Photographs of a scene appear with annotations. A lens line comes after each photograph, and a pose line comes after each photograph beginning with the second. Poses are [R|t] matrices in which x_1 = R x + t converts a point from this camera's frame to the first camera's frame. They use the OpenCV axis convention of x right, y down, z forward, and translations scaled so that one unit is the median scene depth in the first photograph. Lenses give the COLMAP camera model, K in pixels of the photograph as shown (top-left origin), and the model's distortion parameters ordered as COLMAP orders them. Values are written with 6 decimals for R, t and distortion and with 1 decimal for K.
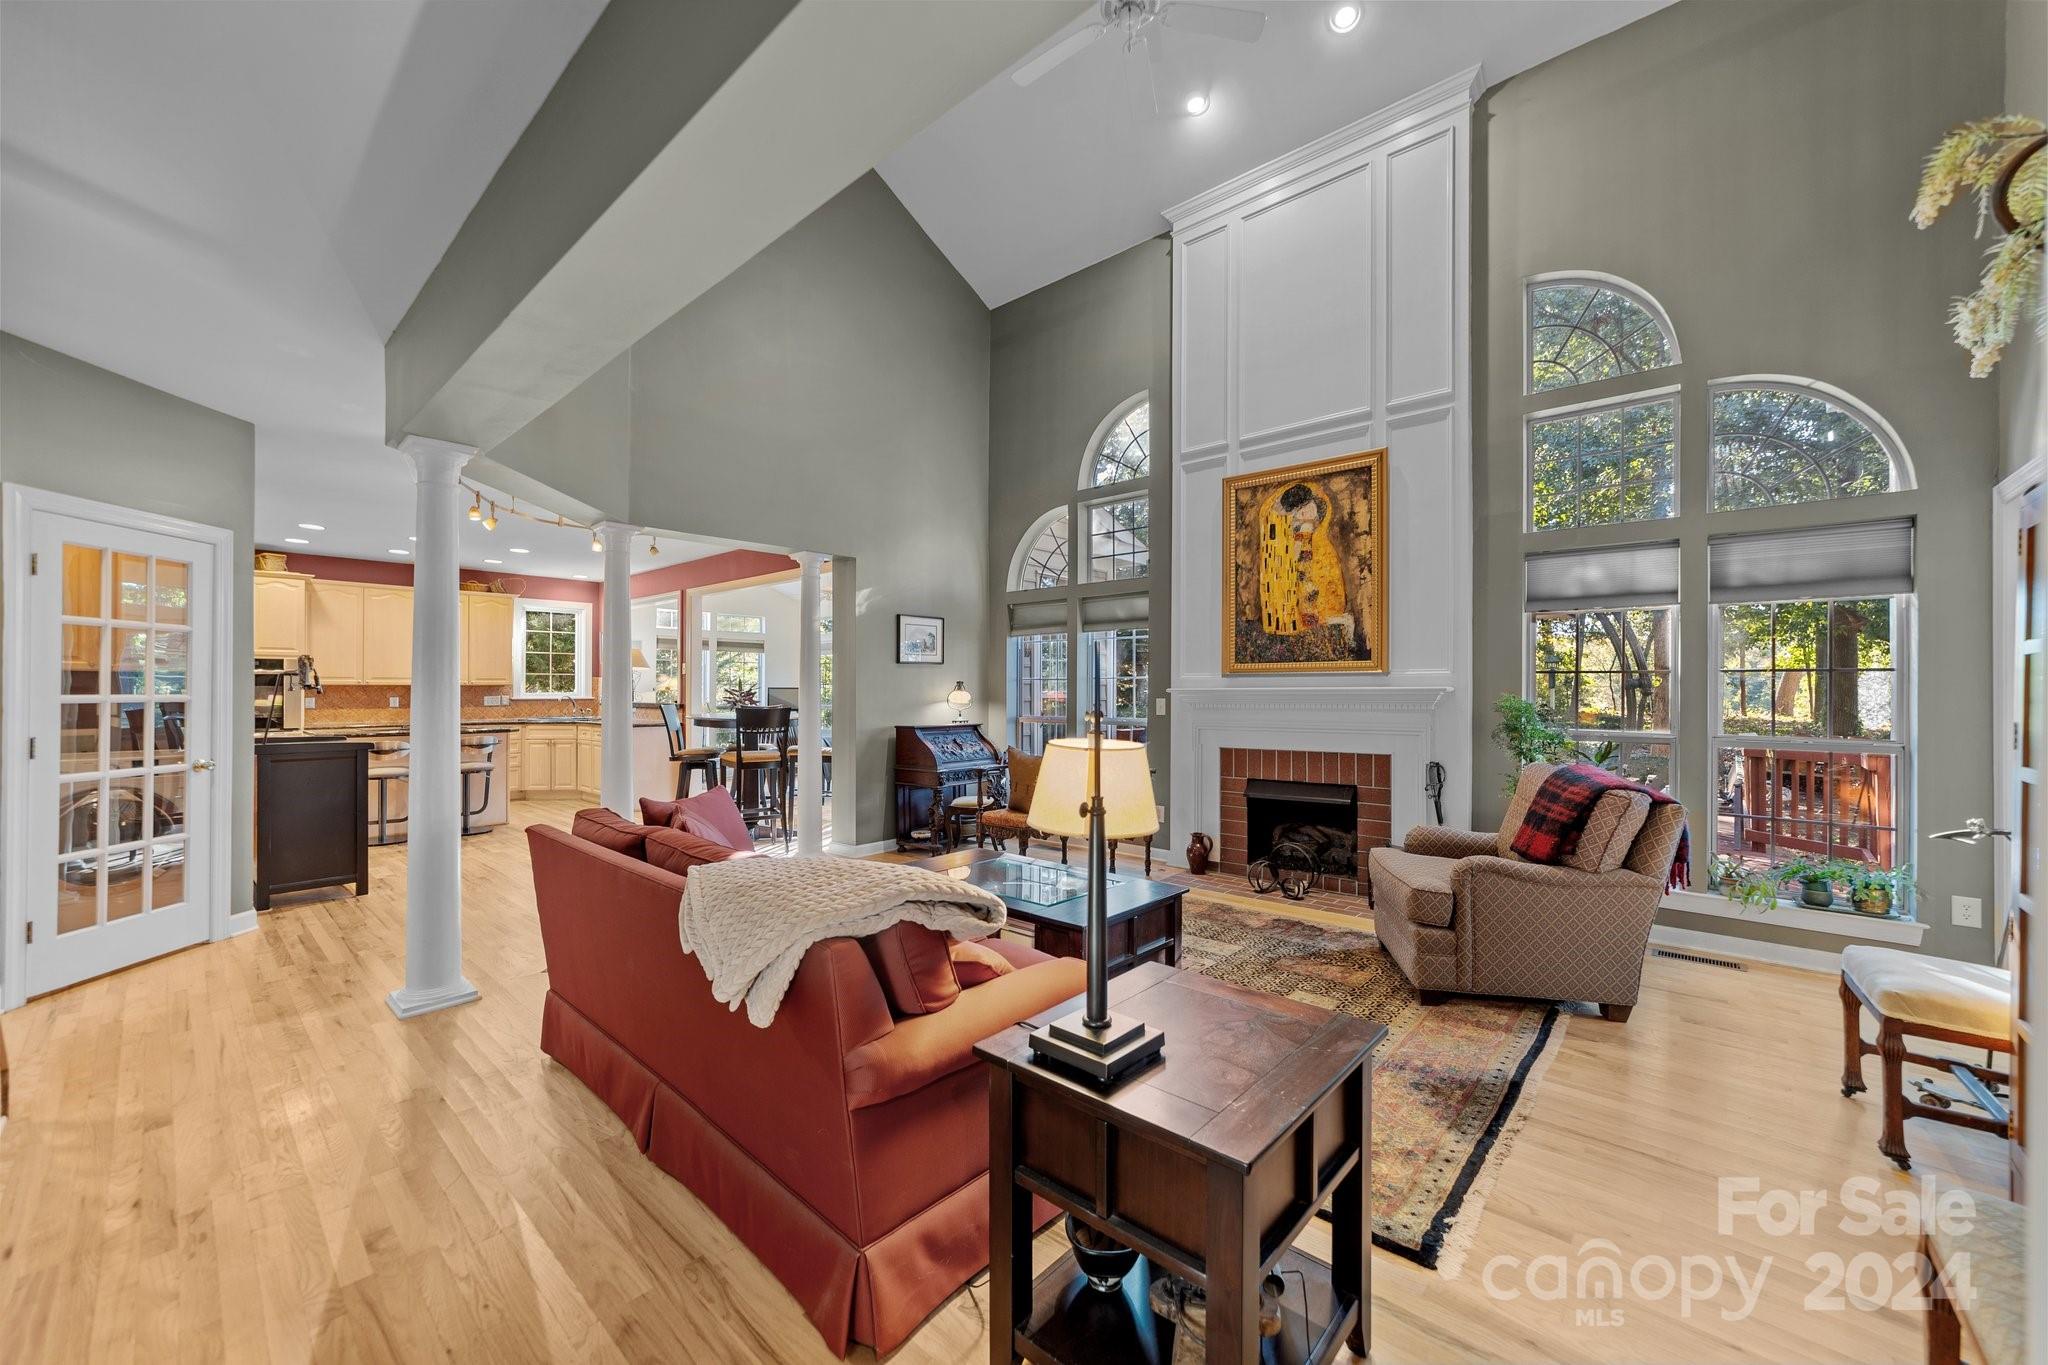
lens RADIAL K [[791.7, 0, 1020.0], [0, 791.7, 681.8], [0, 0, 1]] dist [-0.001025, -0.000044]
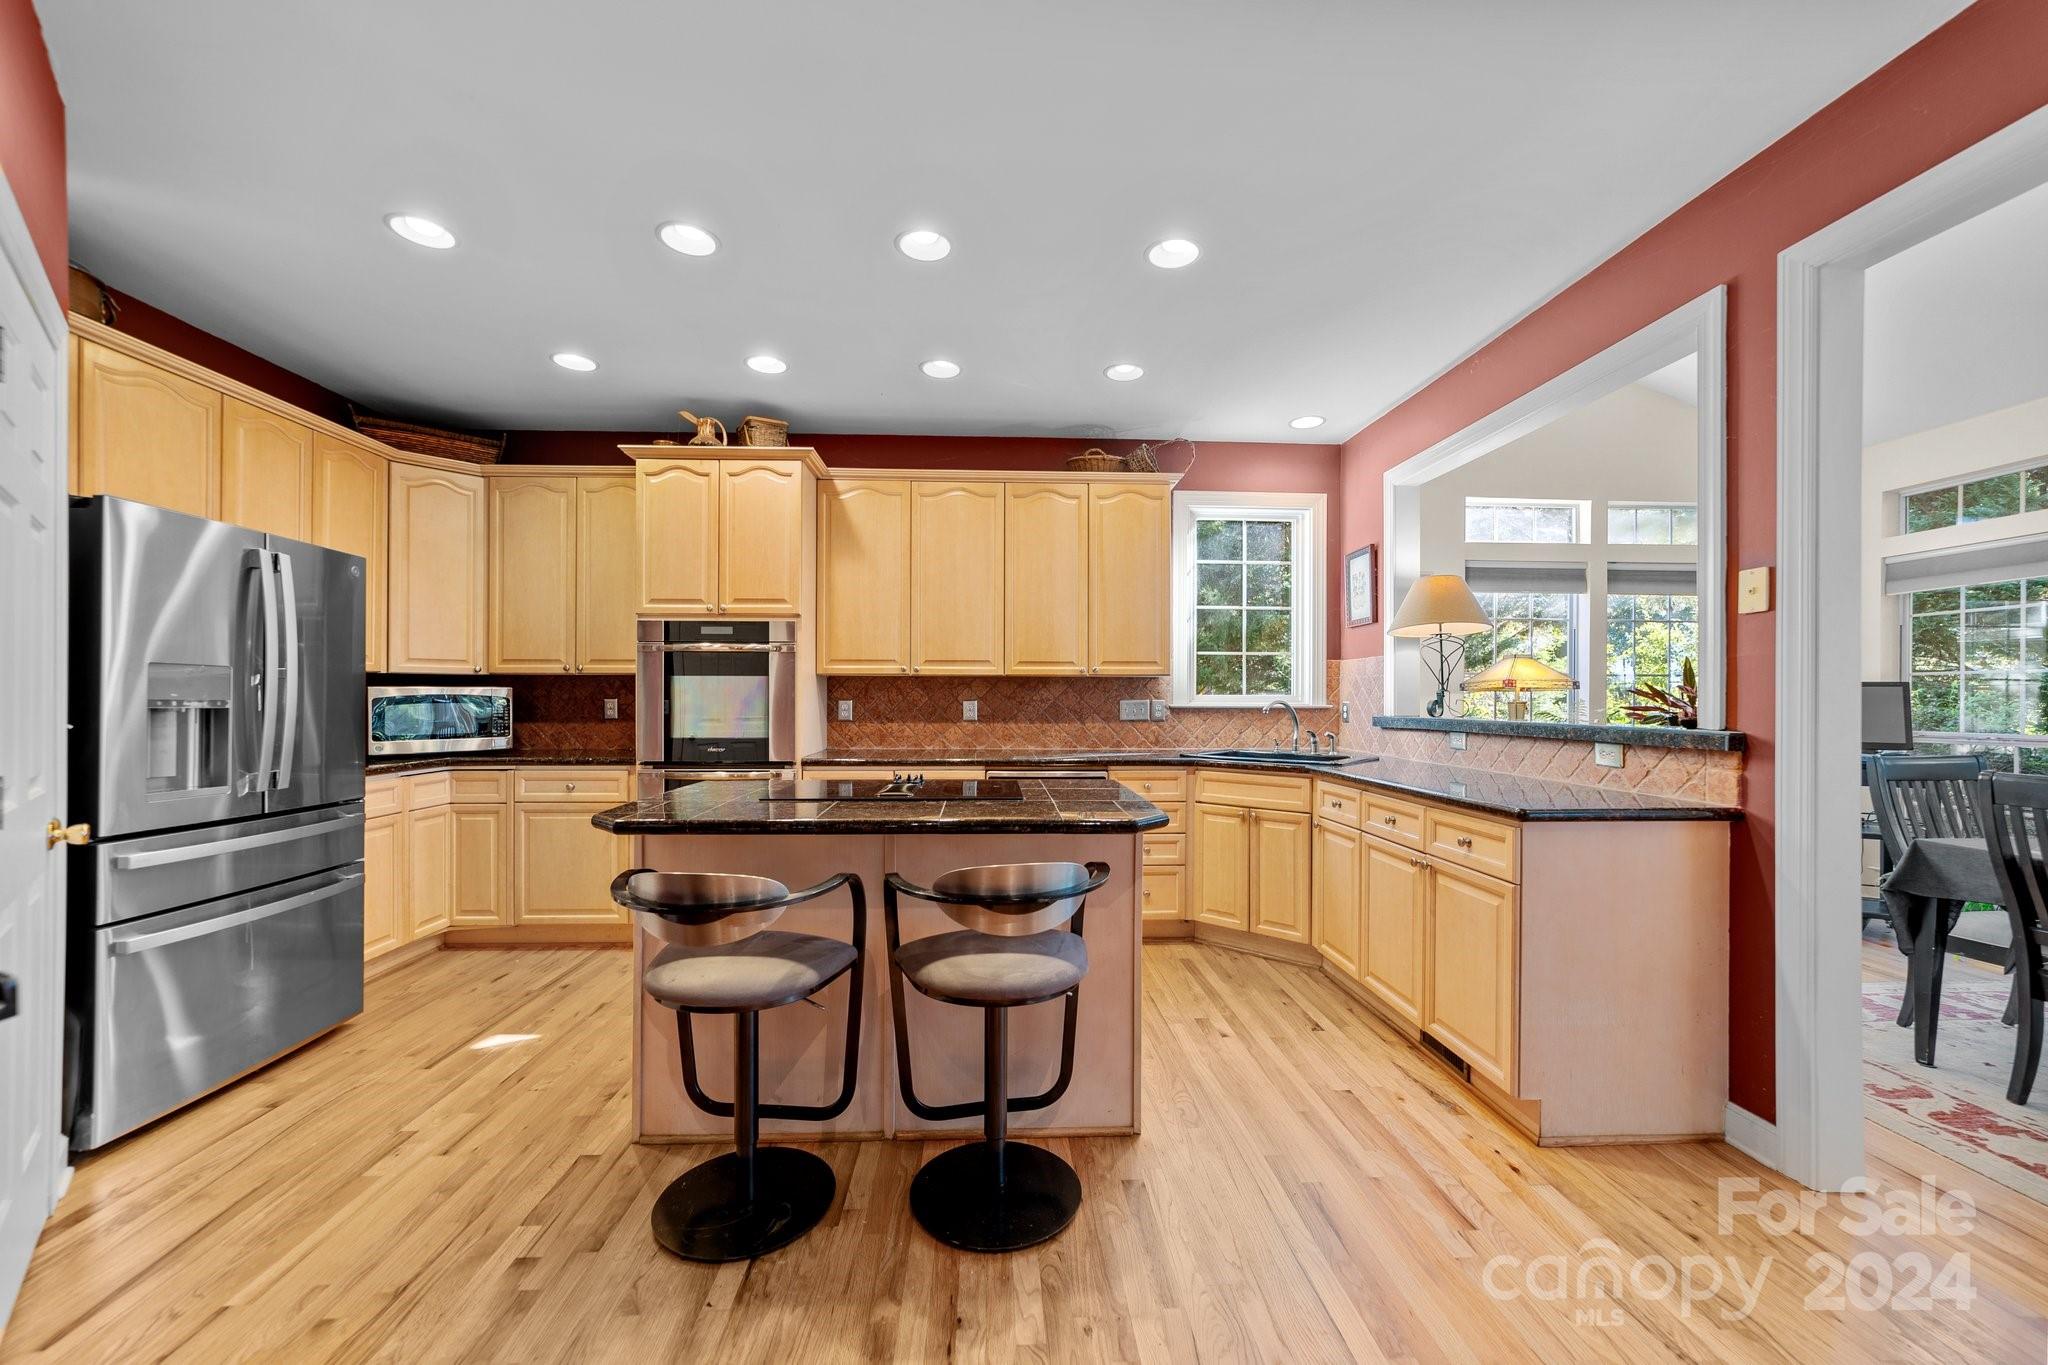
lens RADIAL K [[791.7, 0, 1020.1], [0, 791.7, 690.5], [0, 0, 1]] dist [-0.001025, -0.000044]
pose [[0.710489, -0.003128, -0.703701, -0.385972], [0.003475, 0.999994, -0.000937, 0.012429], [0.703700, -0.001779, 0.710495, 0.622135]]
